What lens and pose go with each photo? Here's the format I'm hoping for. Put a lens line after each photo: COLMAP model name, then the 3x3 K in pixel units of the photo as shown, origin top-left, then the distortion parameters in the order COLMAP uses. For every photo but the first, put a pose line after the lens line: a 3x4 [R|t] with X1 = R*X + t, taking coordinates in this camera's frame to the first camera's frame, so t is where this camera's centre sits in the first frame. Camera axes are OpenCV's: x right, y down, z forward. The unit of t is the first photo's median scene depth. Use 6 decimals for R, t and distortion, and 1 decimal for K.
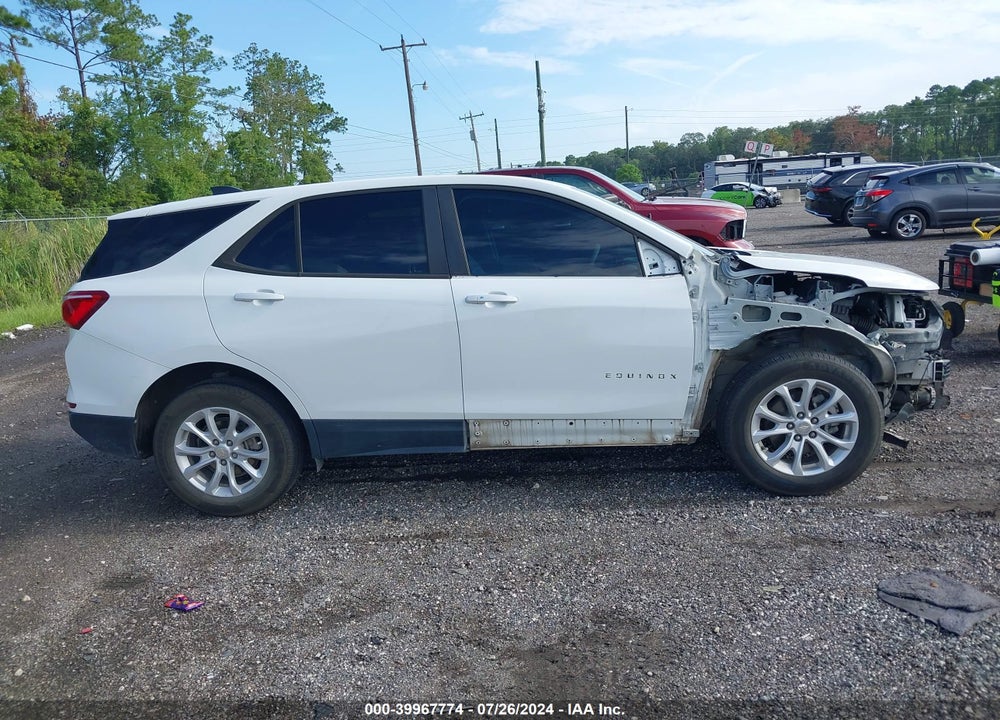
lens RADIAL K [[798.2, 0, 503.4], [0, 798.2, 362.1], [0, 0, 1]] dist [0.008098, -0.007131]
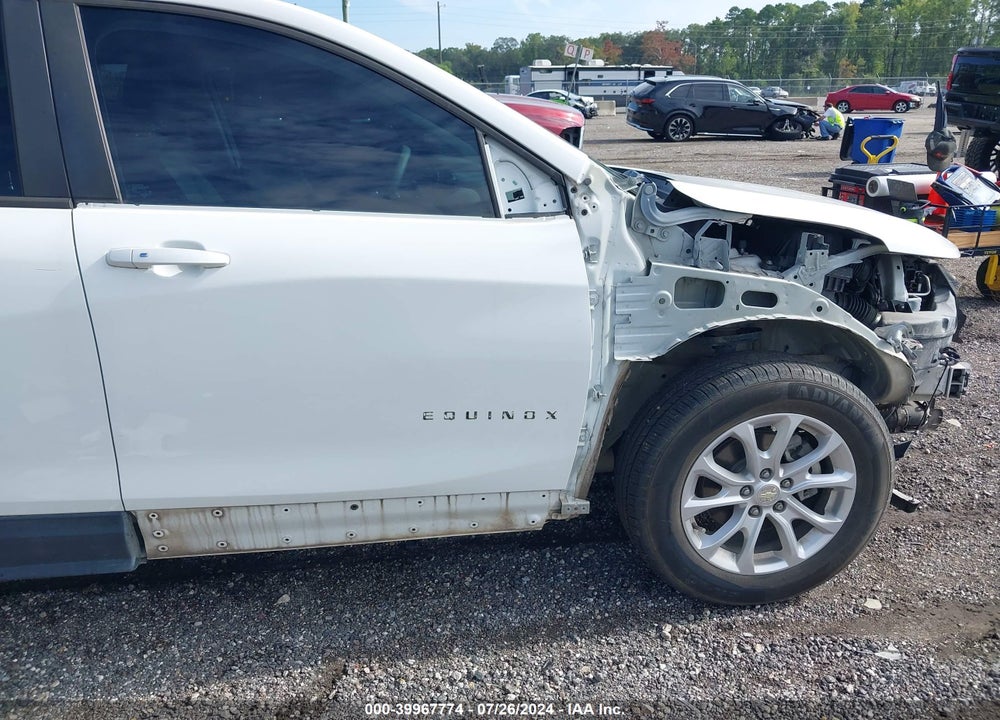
lens RADIAL K [[785.4, 0, 503.0], [0, 785.4, 365.8], [0, 0, 1]] dist [0.018139, -0.006214]
pose [[0.972665, -0.016545, 0.231621, 0.061556], [-0.011831, 0.992632, 0.120587, -0.071900], [-0.231910, -0.120031, 0.965303, 0.495986]]
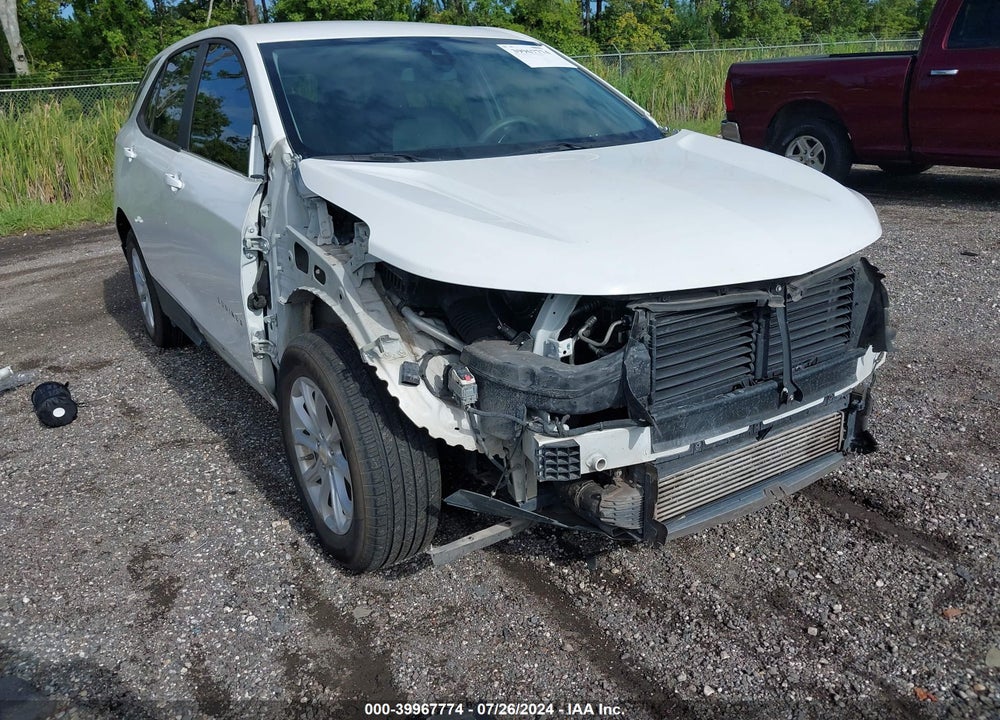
lens RADIAL K [[777.3, 0, 500.2], [0, 777.3, 403.1], [0, 0, 1]] dist [-0.000801, 0.006867]
pose [[0.609381, 0.331960, -0.720040, 0.870008], [-0.139953, 0.938910, 0.314421, -0.164402], [0.780428, -0.090831, 0.618613, 0.704817]]
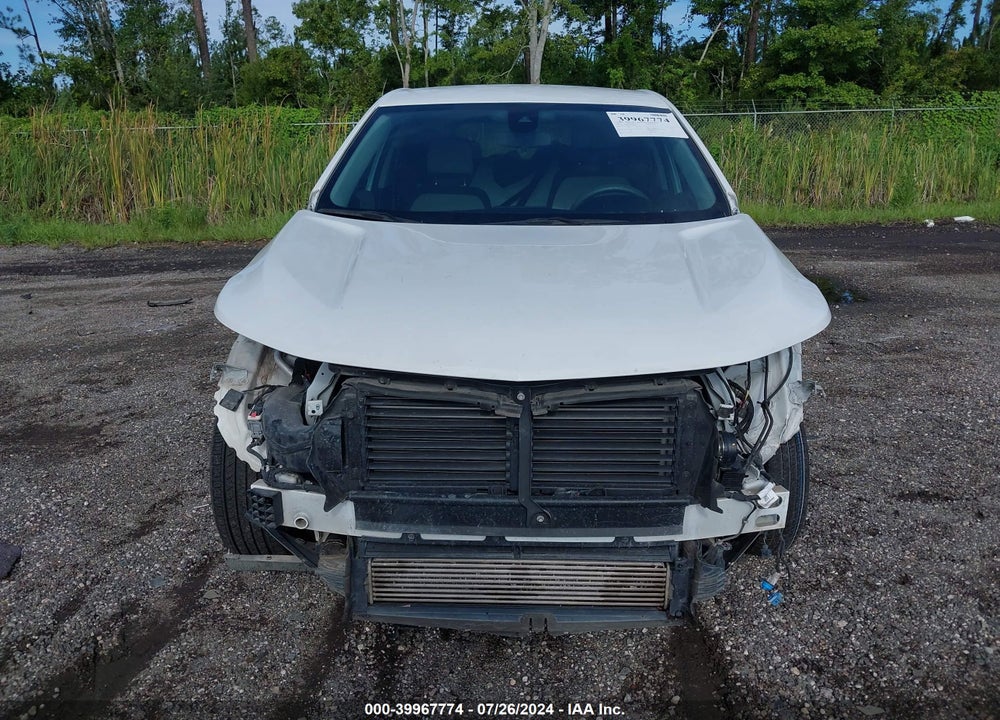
lens RADIAL K [[785.4, 0, 503.0], [0, 785.4, 365.8], [0, 0, 1]] dist [0.018139, -0.006214]
pose [[0.068975, 0.345038, -0.936051, 1.016818], [-0.186921, 0.926138, 0.327610, -0.266077], [0.979951, 0.152370, 0.128375, 1.072552]]
